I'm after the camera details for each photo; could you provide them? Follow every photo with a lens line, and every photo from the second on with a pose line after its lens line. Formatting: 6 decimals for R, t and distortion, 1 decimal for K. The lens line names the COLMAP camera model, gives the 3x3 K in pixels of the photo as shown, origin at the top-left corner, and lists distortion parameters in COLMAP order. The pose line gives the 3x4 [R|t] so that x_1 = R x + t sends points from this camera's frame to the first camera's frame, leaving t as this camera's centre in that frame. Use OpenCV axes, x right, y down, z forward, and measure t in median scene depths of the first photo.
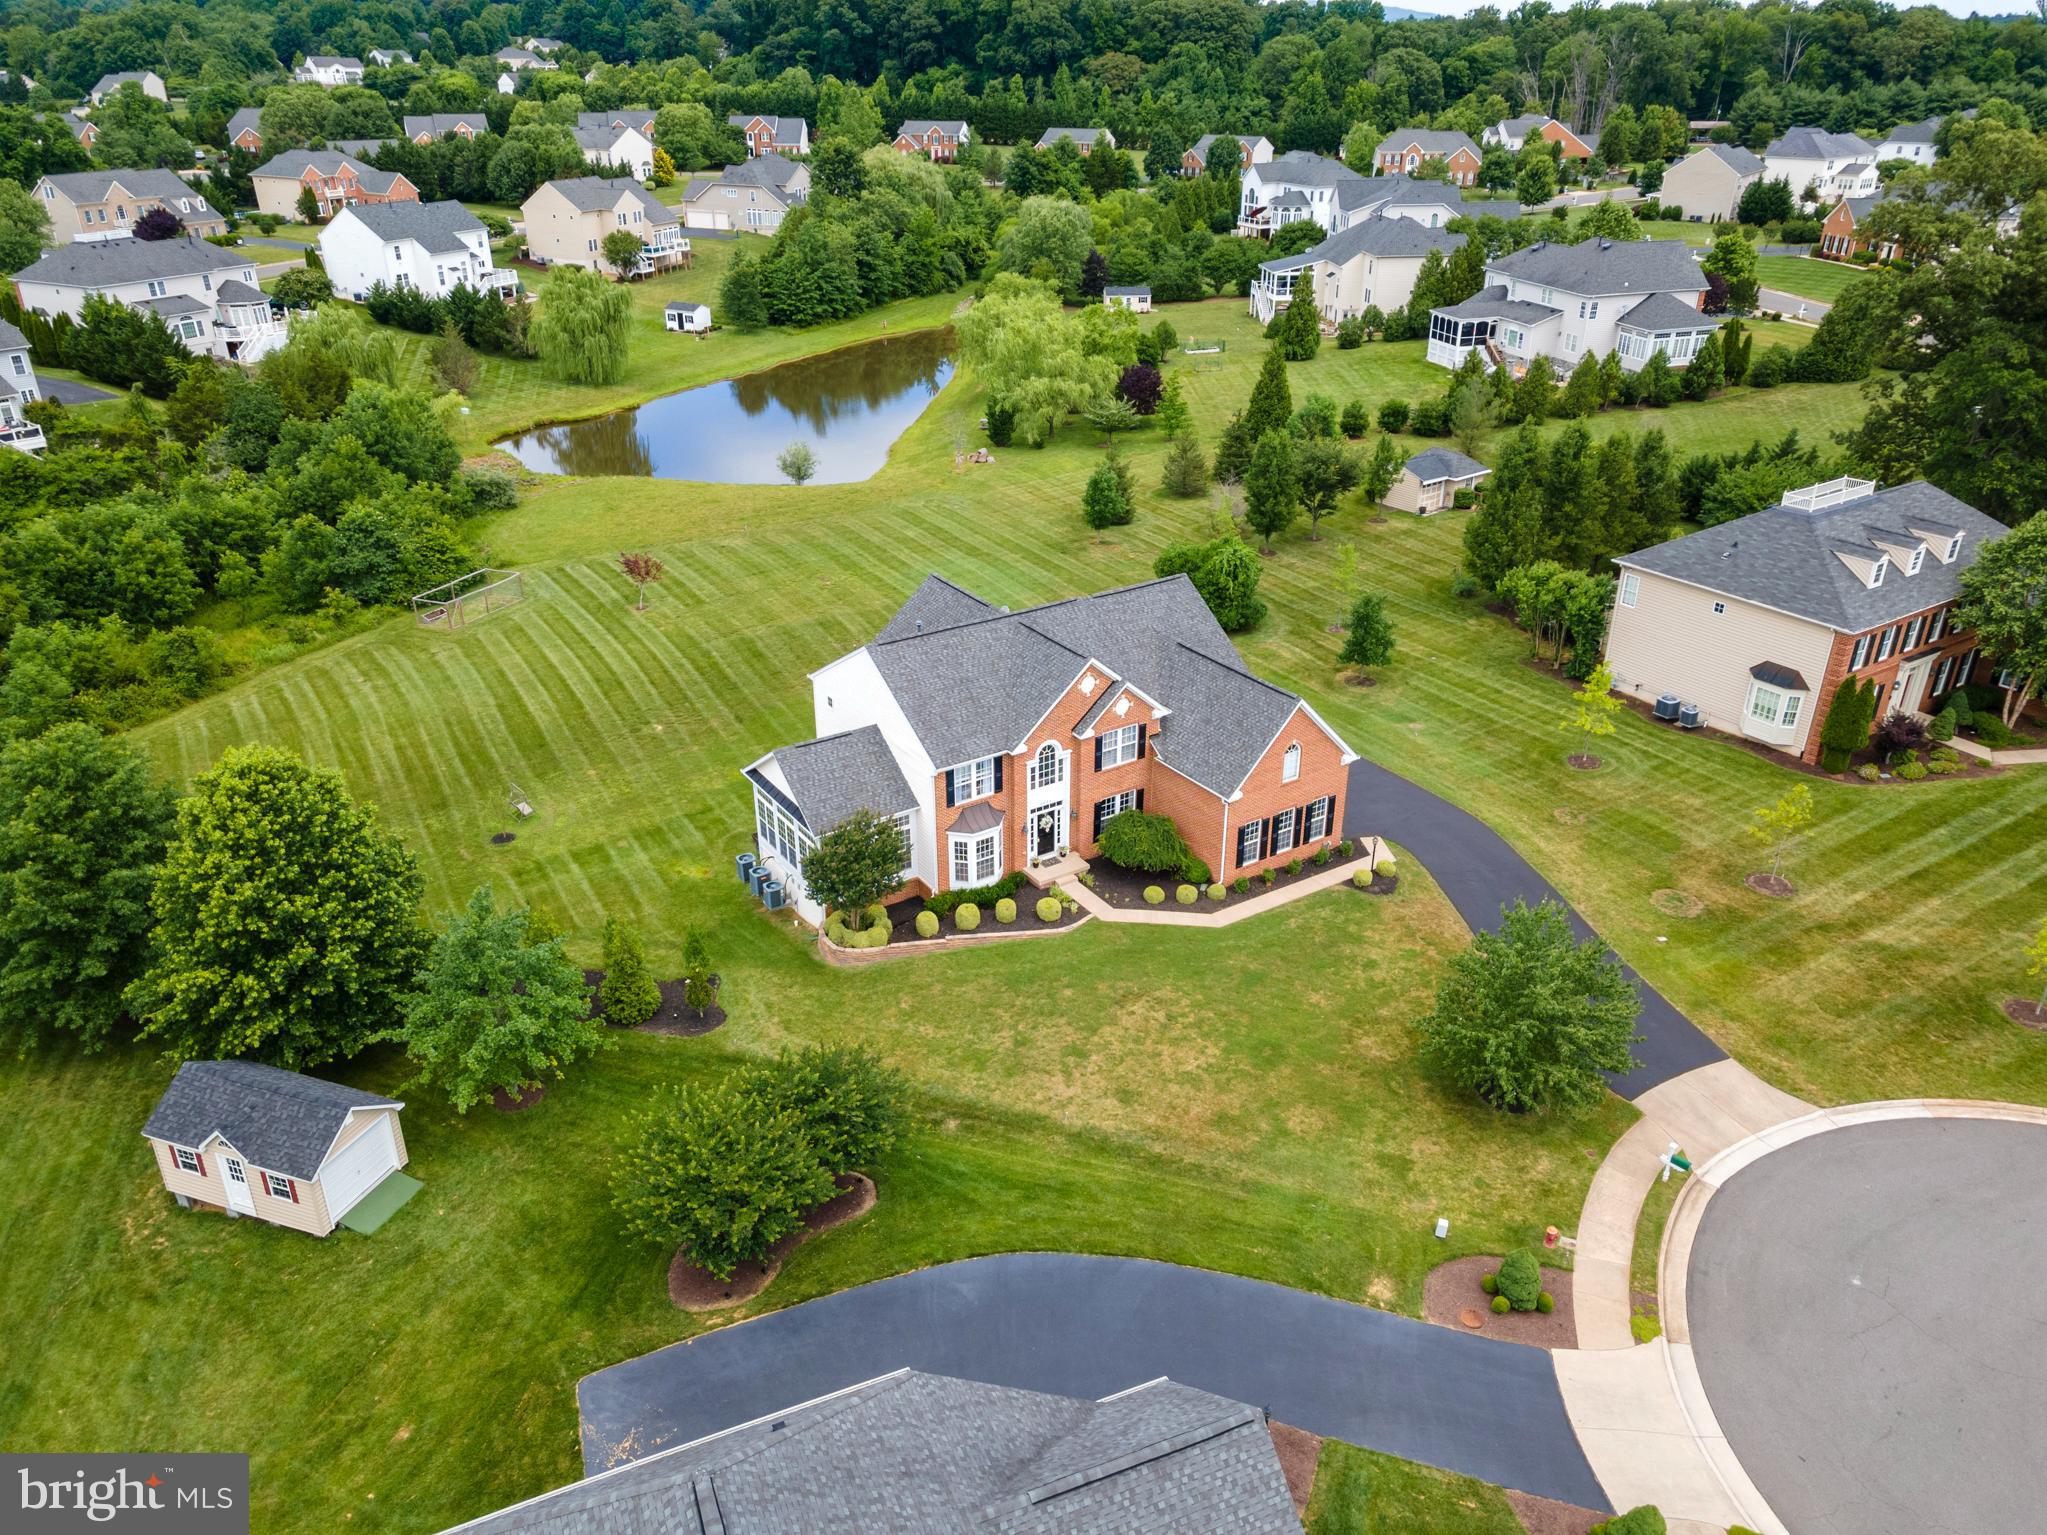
lens RADIAL K [[1464.0, 0, 1031.9], [0, 1464.0, 794.5], [0, 0, 1]] dist [0.040823, -0.001197]
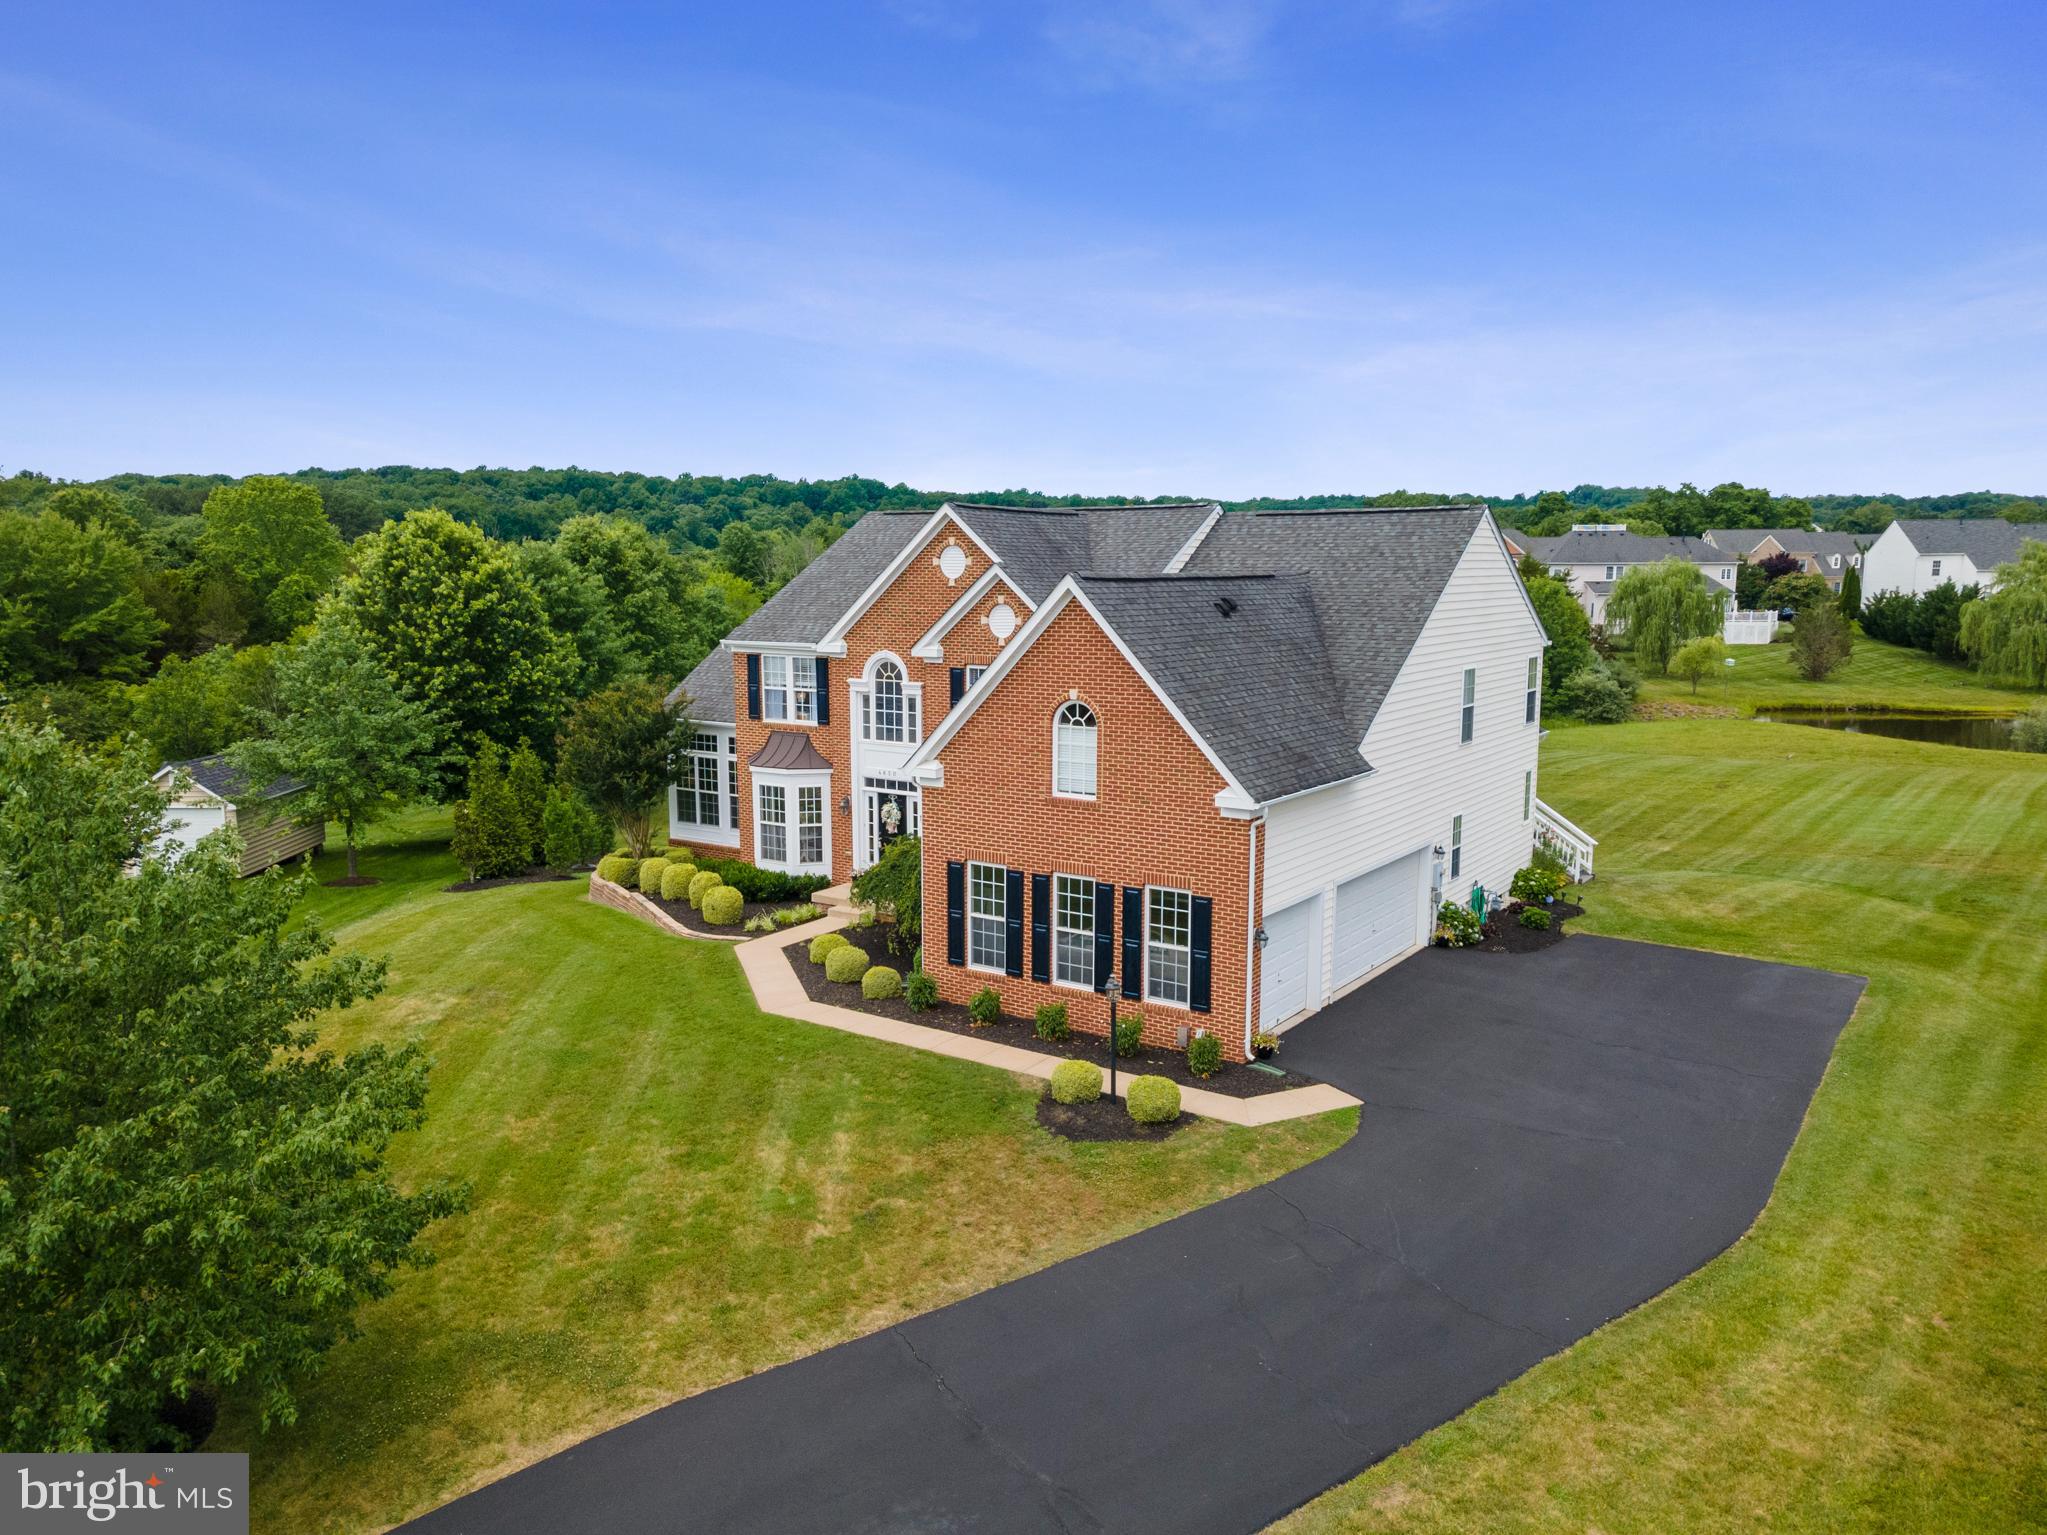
lens RADIAL K [[1487.9, 0, 1023.5], [0, 1487.9, 767.5], [0, 0, 1]] dist [0.038444, 0.002528]
pose [[0.383305, 0.128305, -0.914667, 0.546096], [-0.422572, 0.904941, -0.050144, 0.009860], [0.821286, 0.405733, 0.401086, 0.804176]]
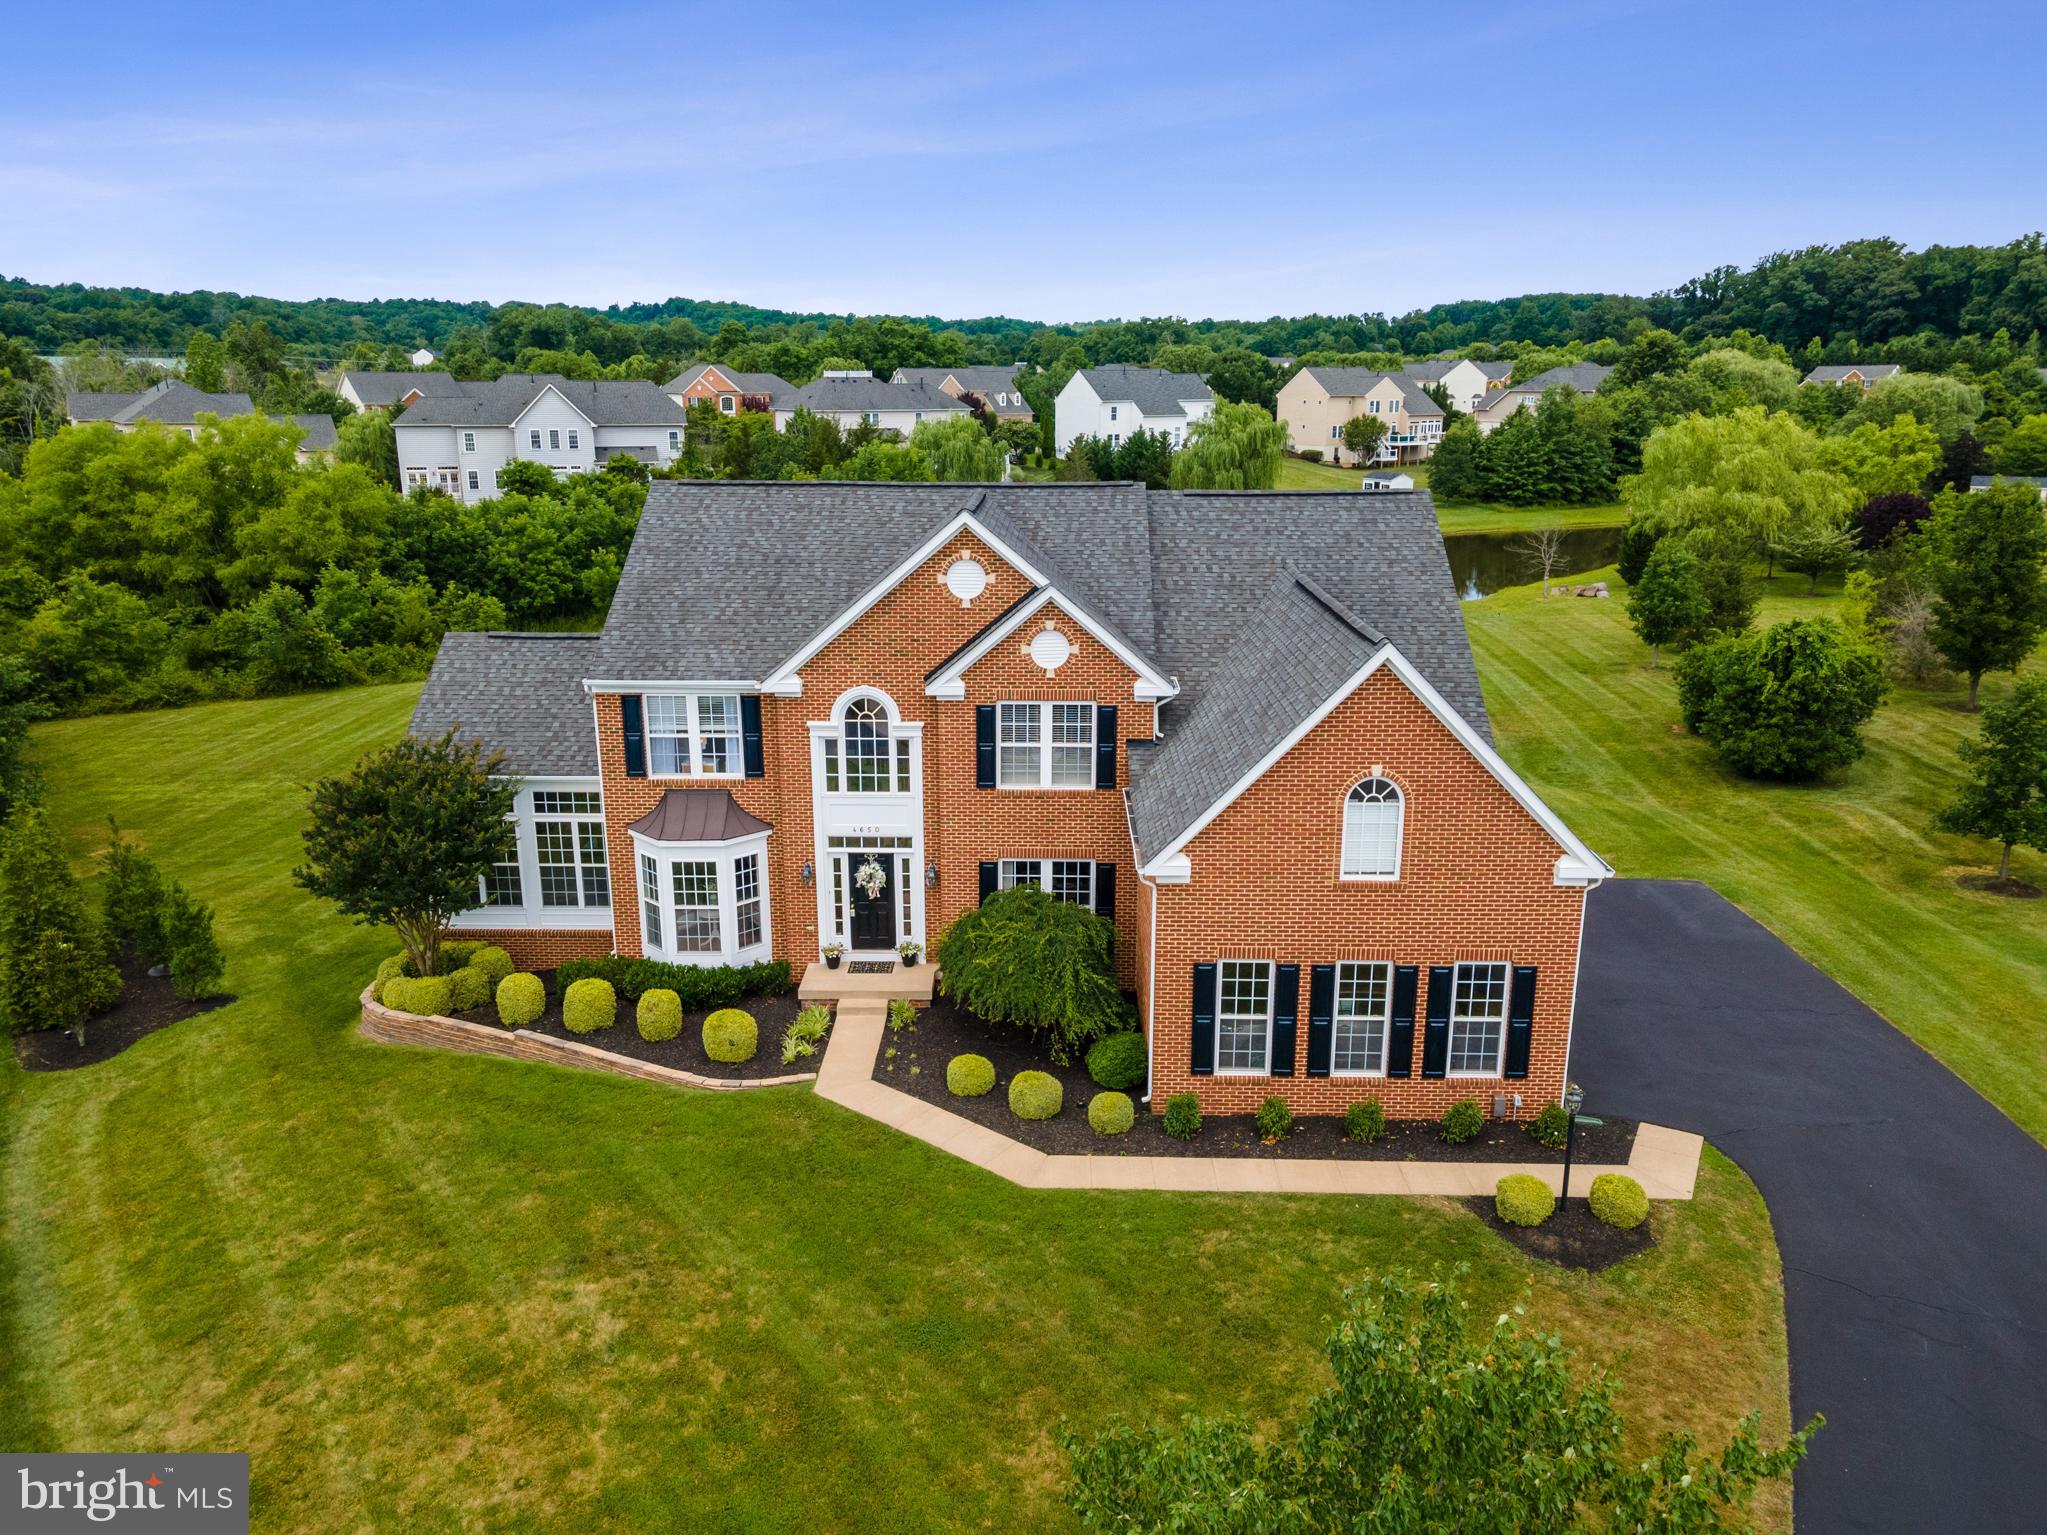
lens RADIAL K [[1487.9, 0, 1023.5], [0, 1487.9, 767.5], [0, 0, 1]] dist [0.038444, 0.002528]
pose [[0.824817, 0.144974, -0.546497, 0.304435], [-0.258392, 0.956380, -0.136278, 0.037731], [0.502902, 0.253615, 0.826299, 0.620902]]
